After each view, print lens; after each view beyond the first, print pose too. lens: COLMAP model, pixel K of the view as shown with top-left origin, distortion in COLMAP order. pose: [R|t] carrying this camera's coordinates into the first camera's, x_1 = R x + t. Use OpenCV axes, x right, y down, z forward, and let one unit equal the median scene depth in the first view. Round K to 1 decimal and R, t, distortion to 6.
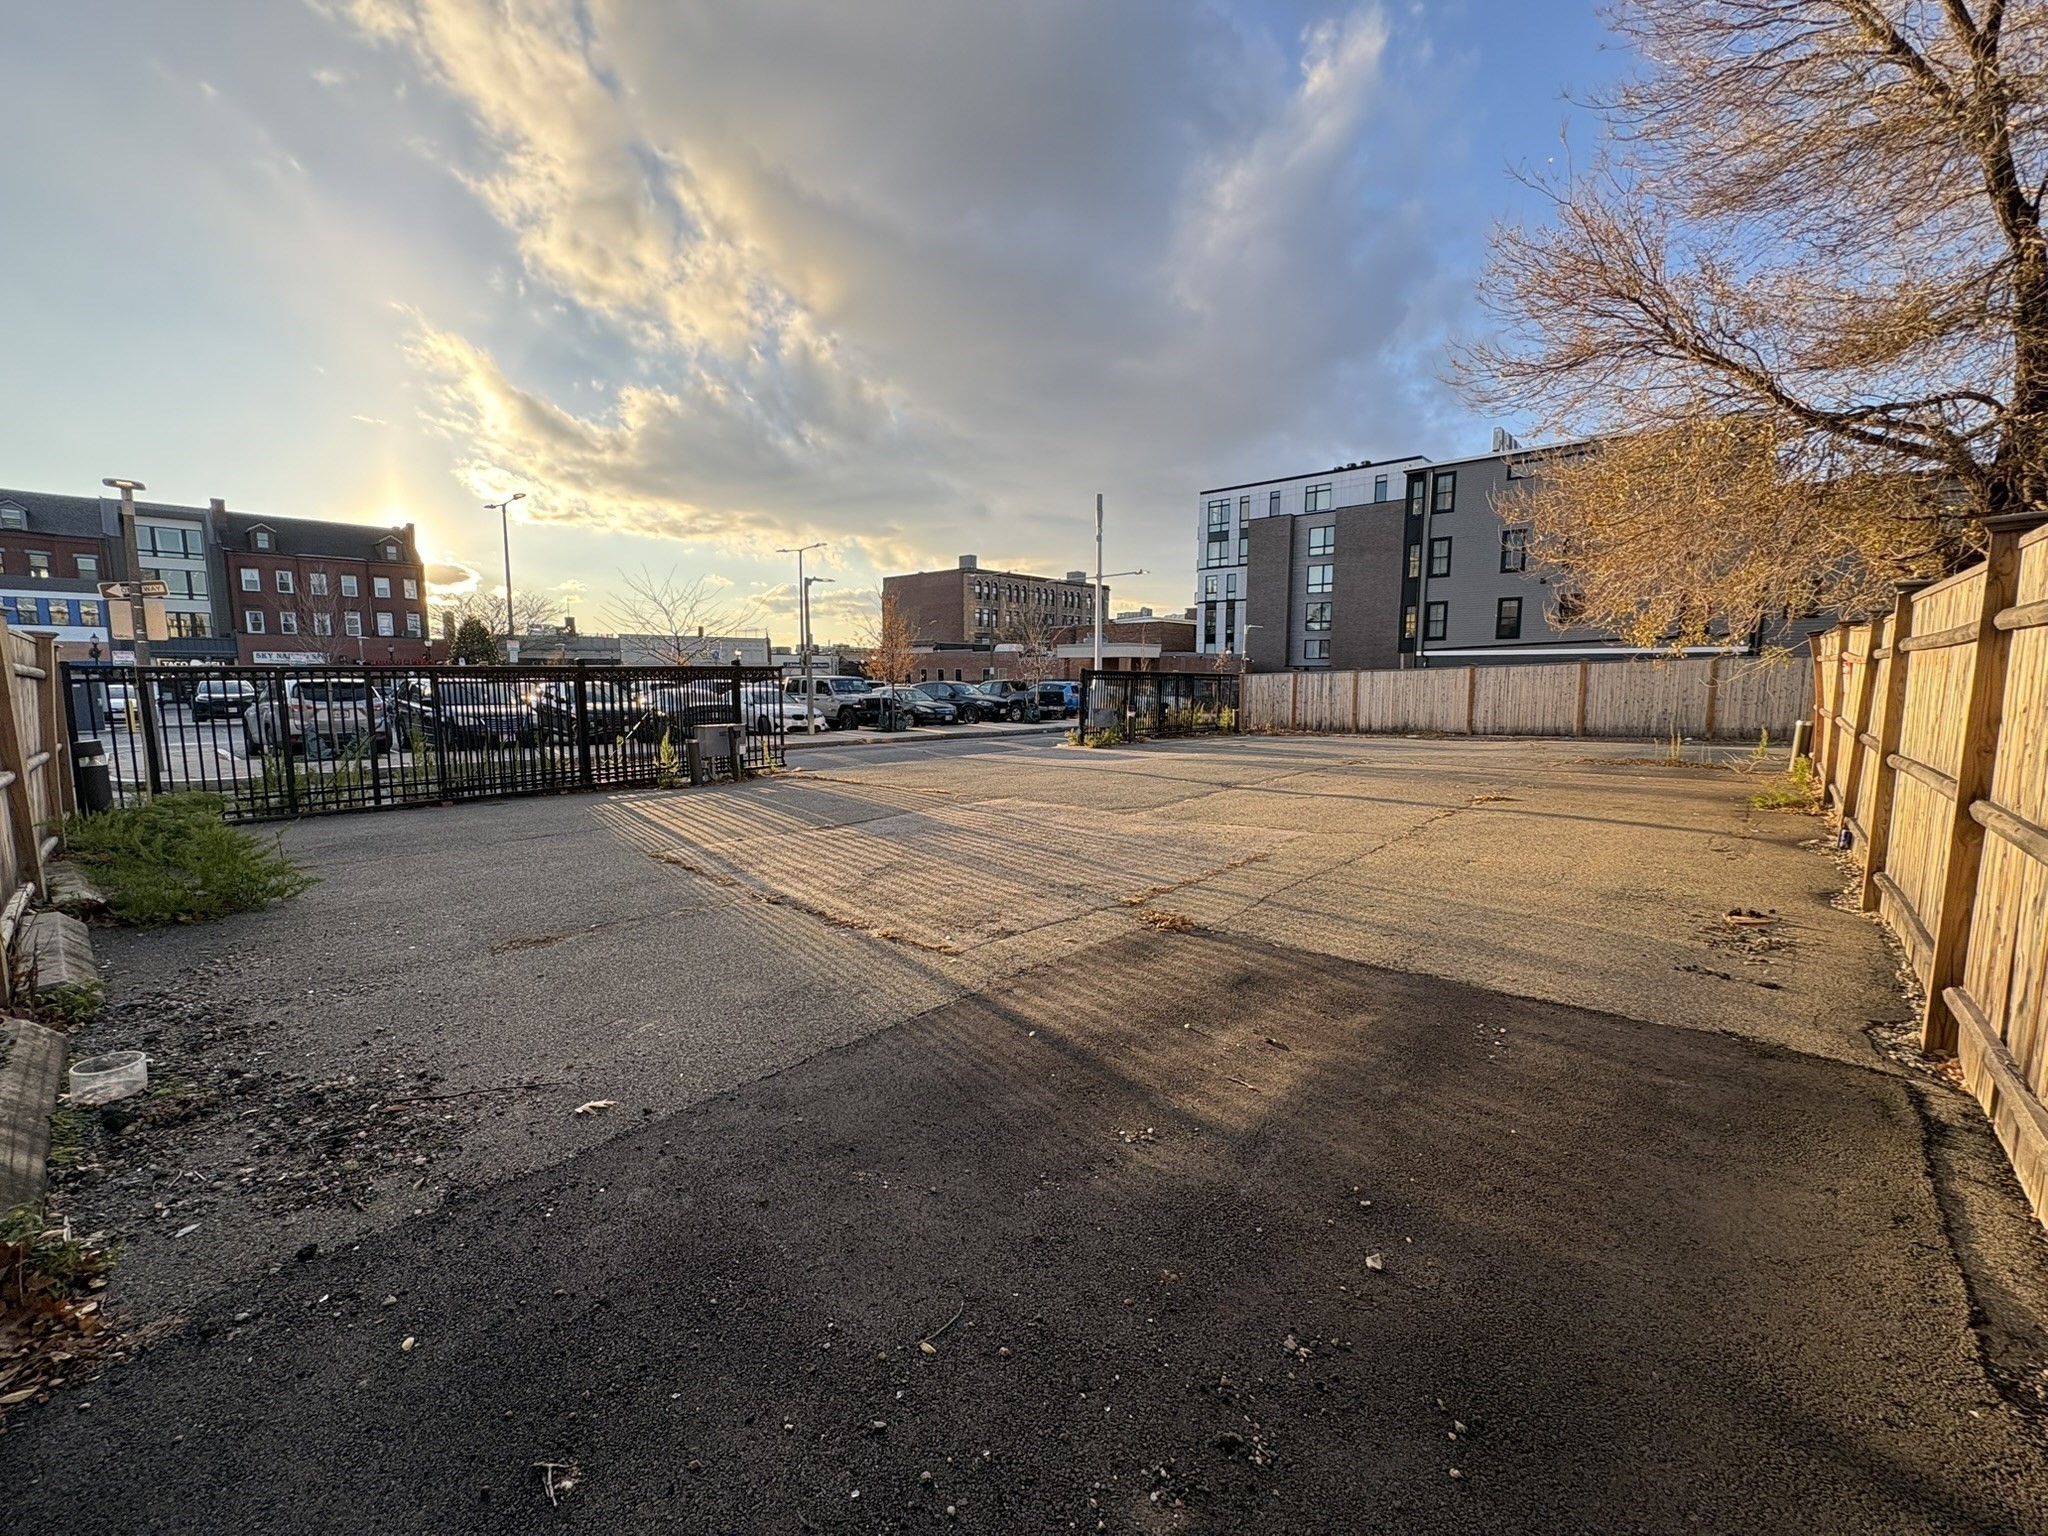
lens RADIAL K [[809.6, 0, 1024.0], [0, 809.6, 768.0], [0, 0, 1]] dist [-0.001743, 0.000287]
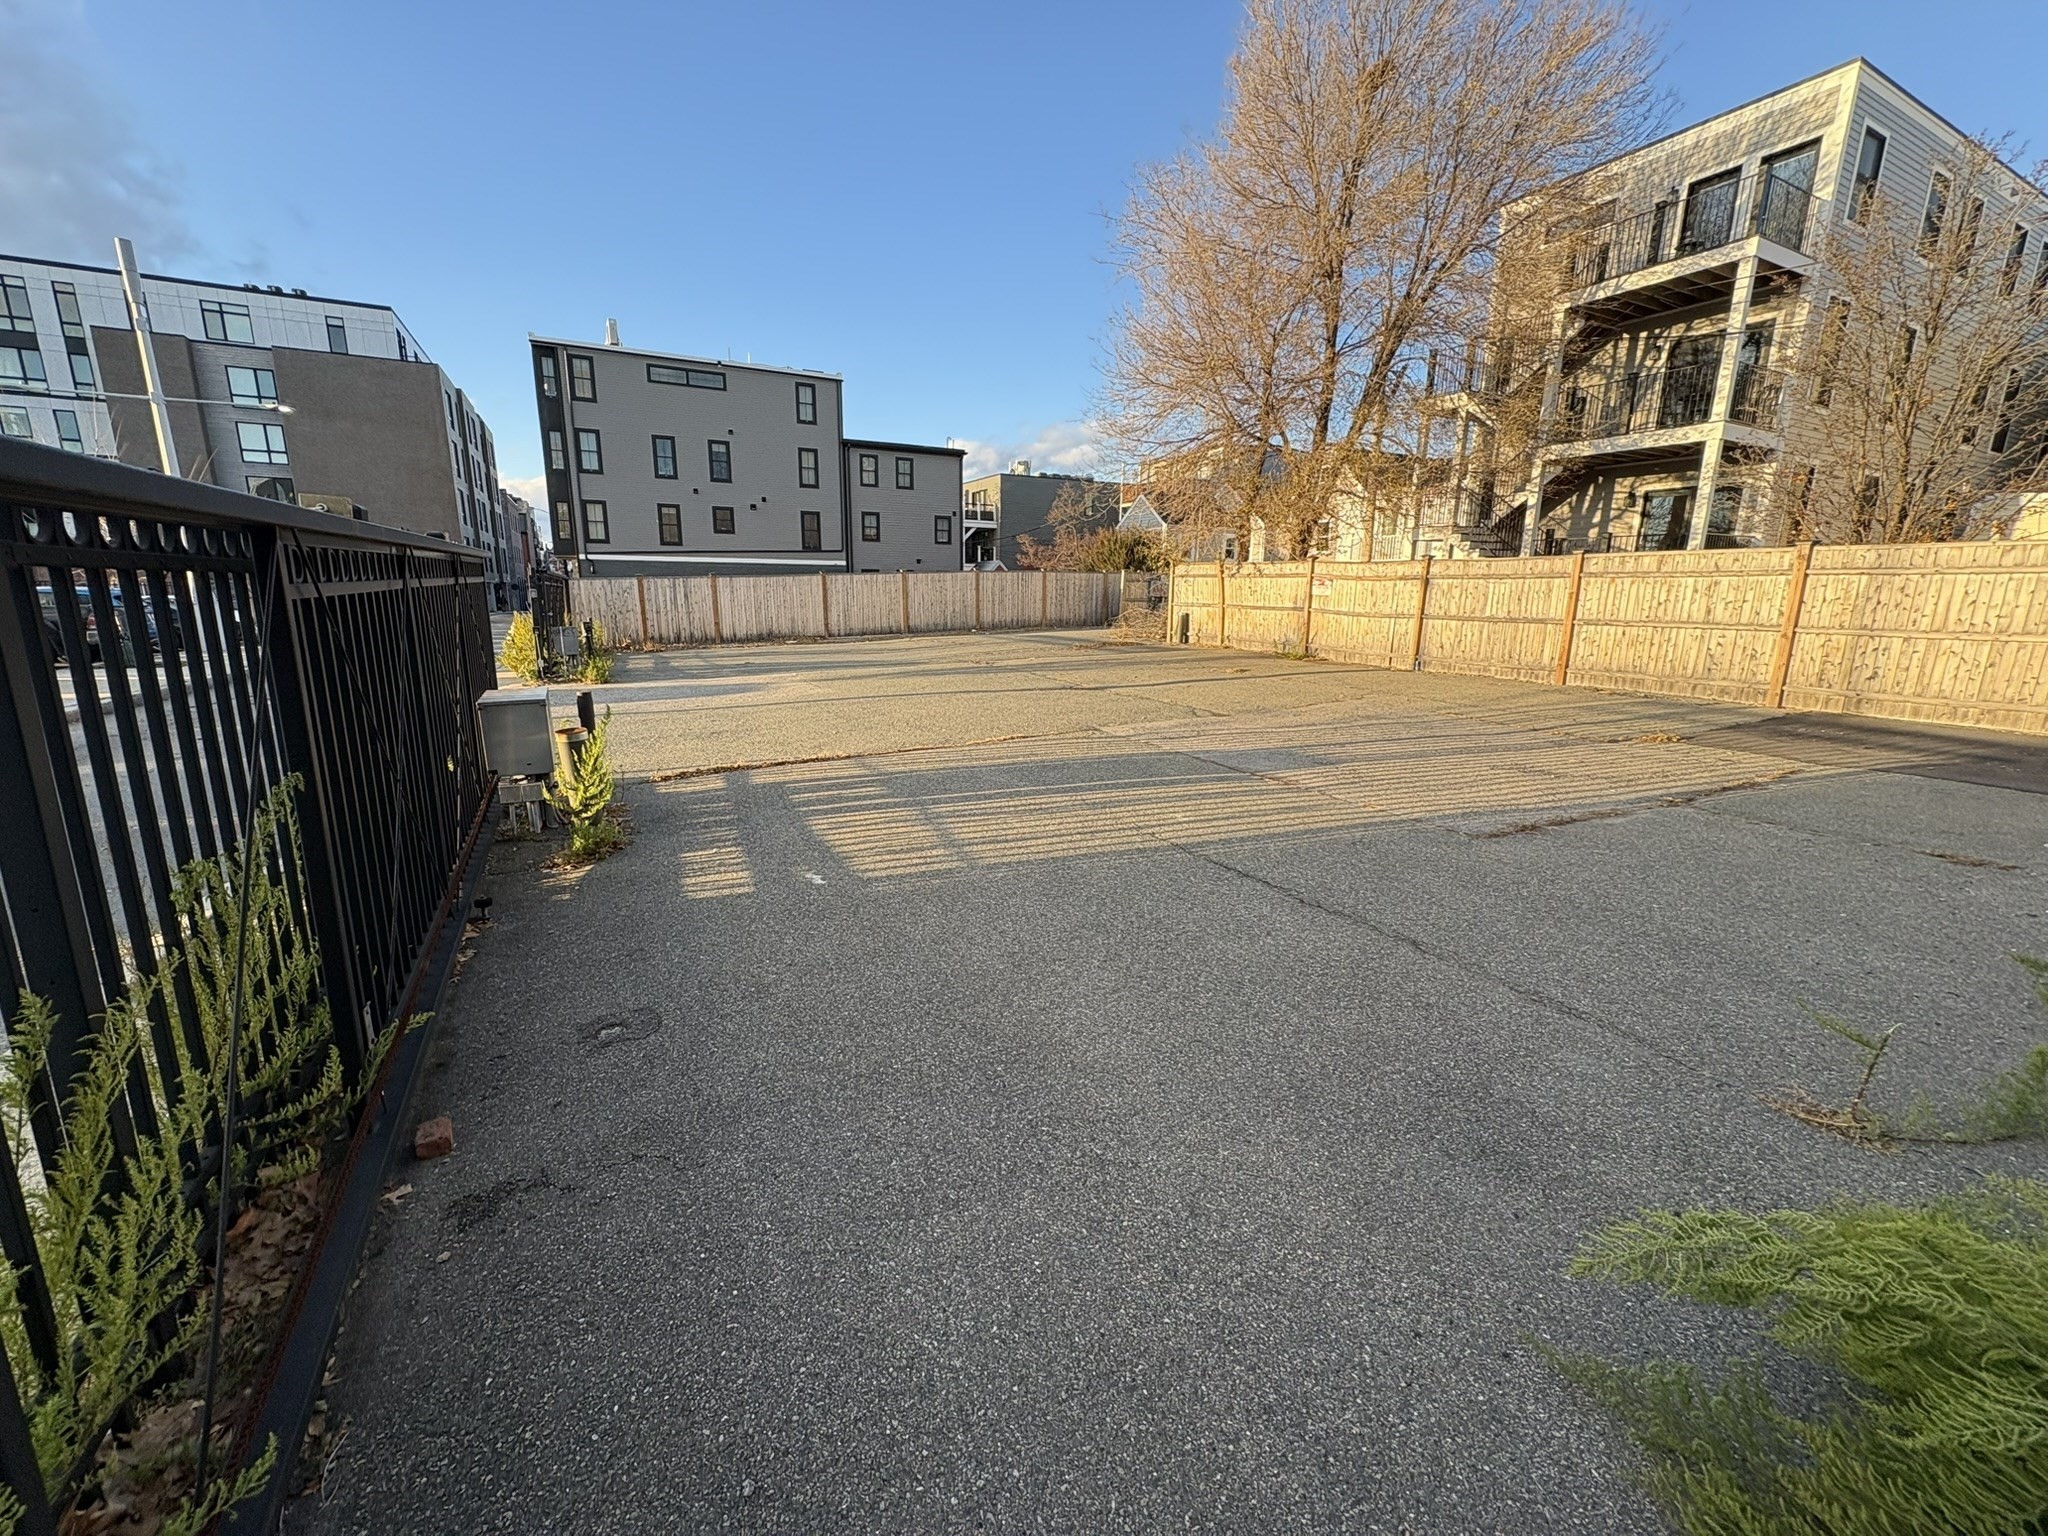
lens RADIAL K [[810.0, 0, 1024.0], [0, 810.0, 768.0], [0, 0, 1]] dist [-0.002881, 0.000688]
pose [[0.343071, -0.203028, 0.917105, -0.238178], [0.098352, 0.978759, 0.179885, -0.023281], [-0.934146, 0.028486, 0.355752, 0.216921]]
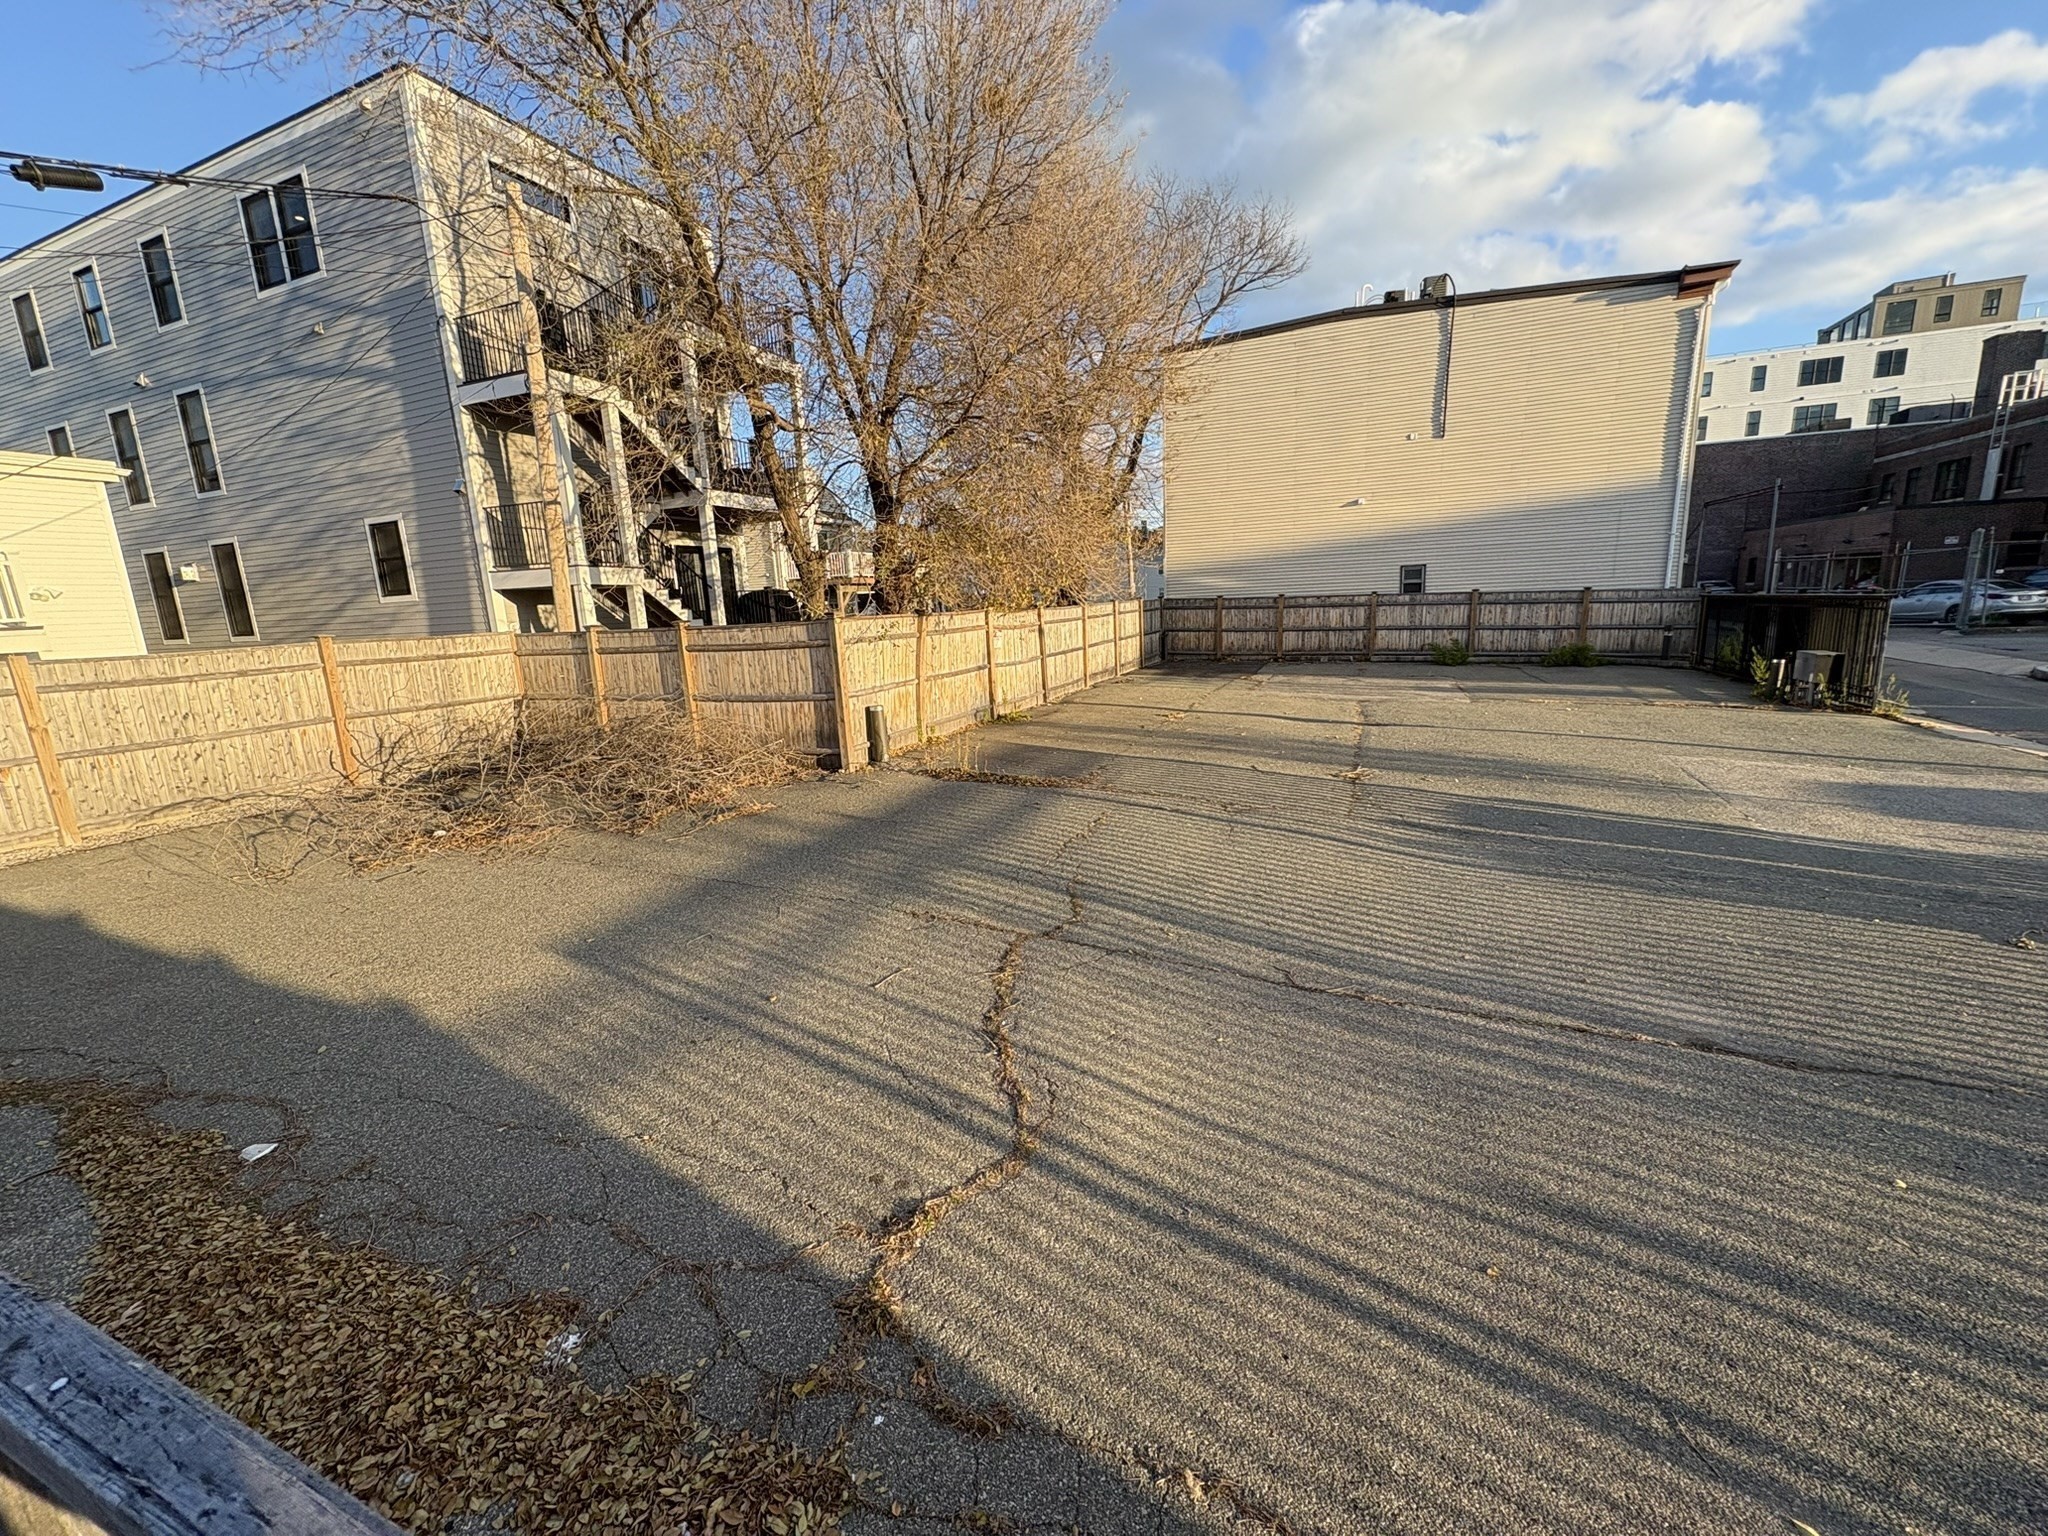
lens RADIAL K [[809.6, 0, 1024.0], [0, 809.6, 768.0], [0, 0, 1]] dist [-0.001743, 0.000287]
pose [[-0.941409, 0.105373, -0.320383, 0.327808], [0.001111, 0.950904, 0.309485, -0.084523], [0.337265, 0.290996, -0.895306, 0.578937]]
